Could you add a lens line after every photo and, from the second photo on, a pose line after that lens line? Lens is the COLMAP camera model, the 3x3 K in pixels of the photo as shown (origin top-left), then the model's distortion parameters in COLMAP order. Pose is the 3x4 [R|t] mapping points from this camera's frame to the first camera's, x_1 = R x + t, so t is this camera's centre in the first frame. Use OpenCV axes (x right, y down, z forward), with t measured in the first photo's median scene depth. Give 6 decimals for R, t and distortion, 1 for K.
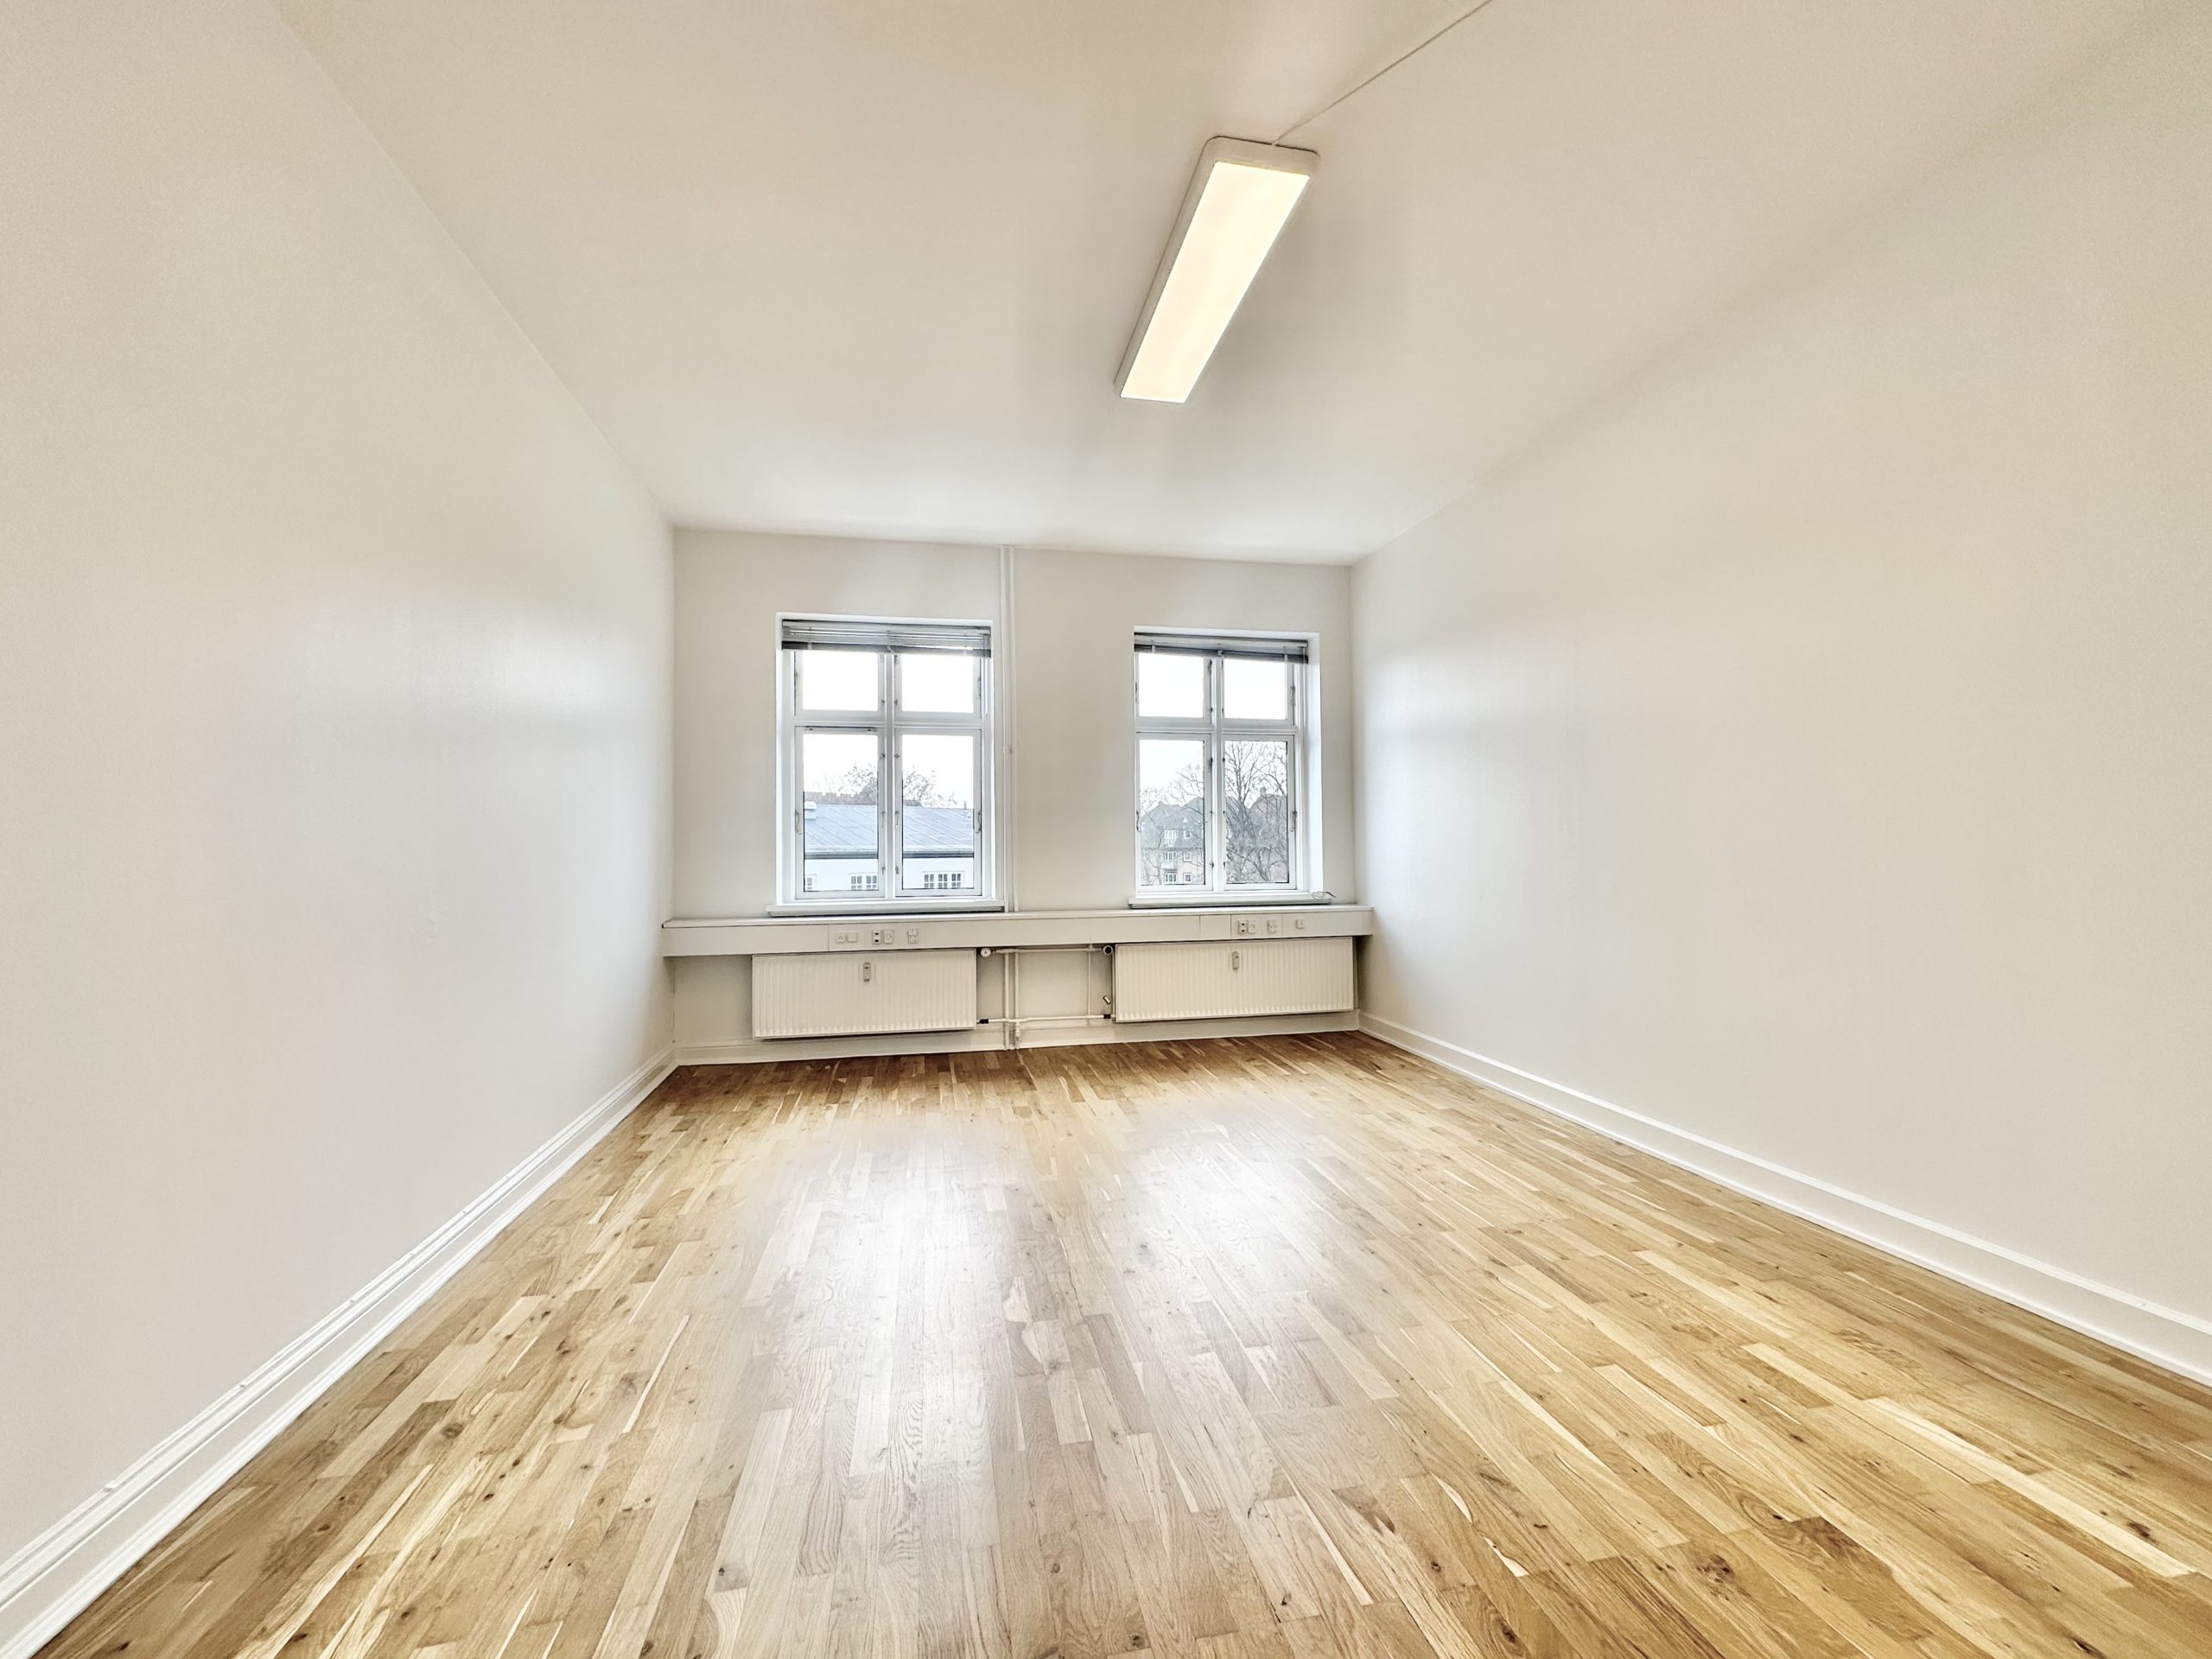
lens RADIAL K [[882.6, 0, 1097.9], [0, 882.6, 834.3], [0, 0, 1]] dist [-0.000751, 0.000216]
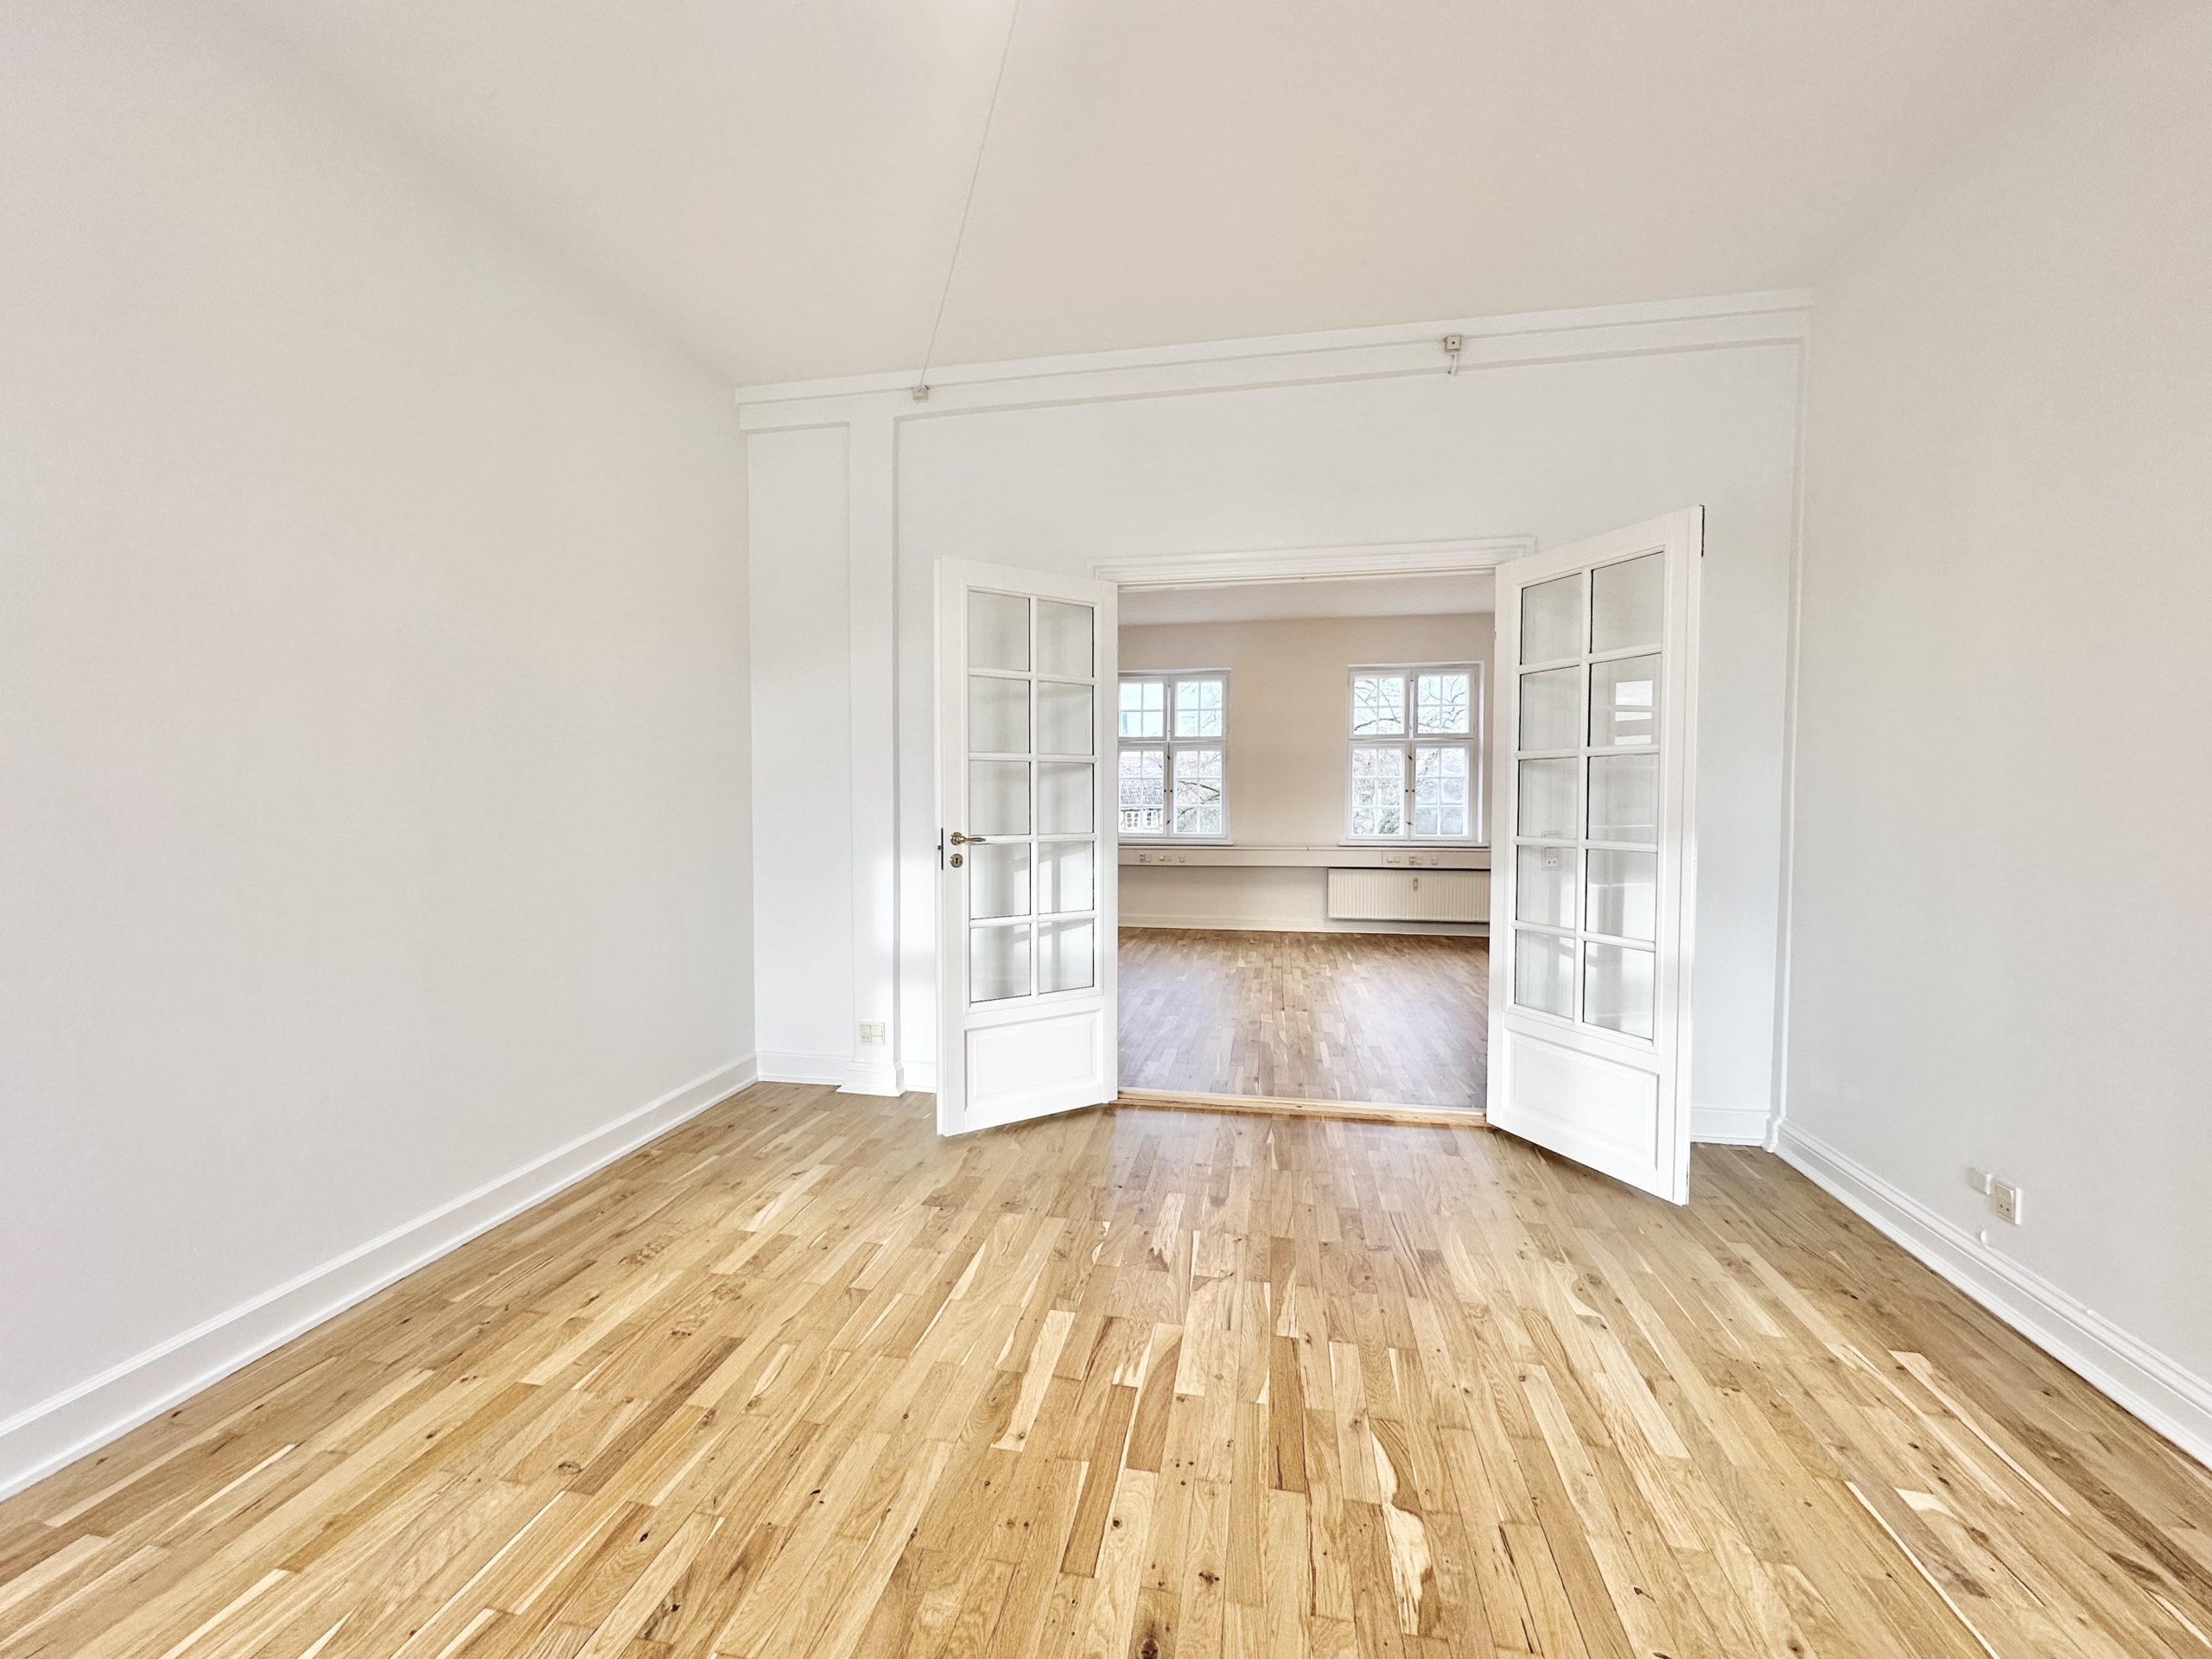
lens RADIAL K [[882.6, 0, 1097.9], [0, 882.6, 834.3], [0, 0, 1]] dist [-0.000751, 0.000216]
pose [[-0.927549, -0.006466, 0.373646, -0.138716], [-0.000628, 0.999876, 0.015744, -0.006365], [-0.373701, 0.014368, -0.927438, 1.955765]]
